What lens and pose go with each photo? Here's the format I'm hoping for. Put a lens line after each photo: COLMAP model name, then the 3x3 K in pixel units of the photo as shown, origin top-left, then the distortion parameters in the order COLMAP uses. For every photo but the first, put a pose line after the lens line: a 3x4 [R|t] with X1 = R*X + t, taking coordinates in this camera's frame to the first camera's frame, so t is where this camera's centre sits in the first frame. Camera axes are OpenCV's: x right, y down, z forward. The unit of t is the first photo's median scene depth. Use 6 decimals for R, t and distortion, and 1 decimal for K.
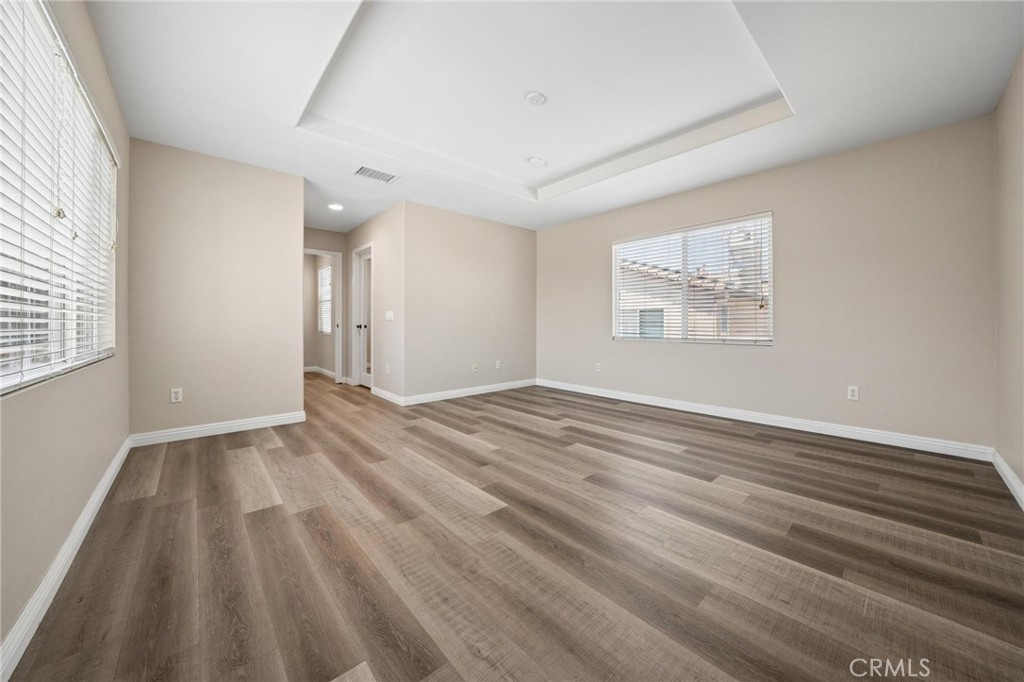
lens RADIAL K [[369.8, 0, 511.0], [0, 369.8, 324.5], [0, 0, 1]] dist [-0.018466, 0.000070]
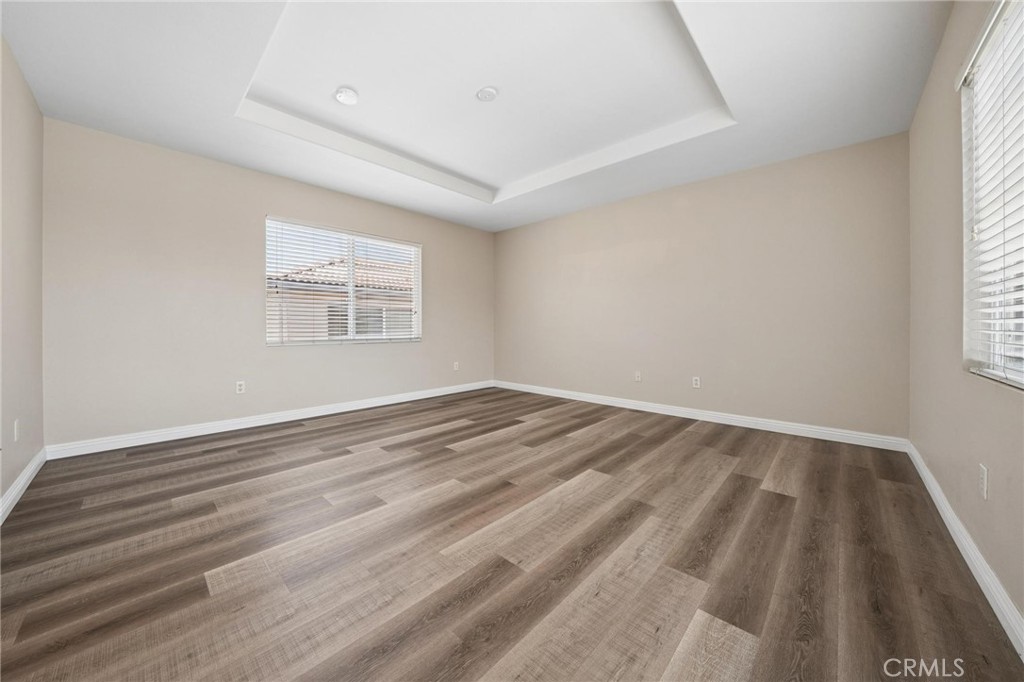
lens RADIAL K [[369.8, 0, 511.0], [0, 369.8, 324.5], [0, 0, 1]] dist [-0.018466, 0.000070]
pose [[-0.122036, 0.007084, 0.992500, -1.099024], [-0.002699, 0.999968, -0.007469, 0.005448], [-0.992522, -0.003590, -0.122013, 1.271406]]
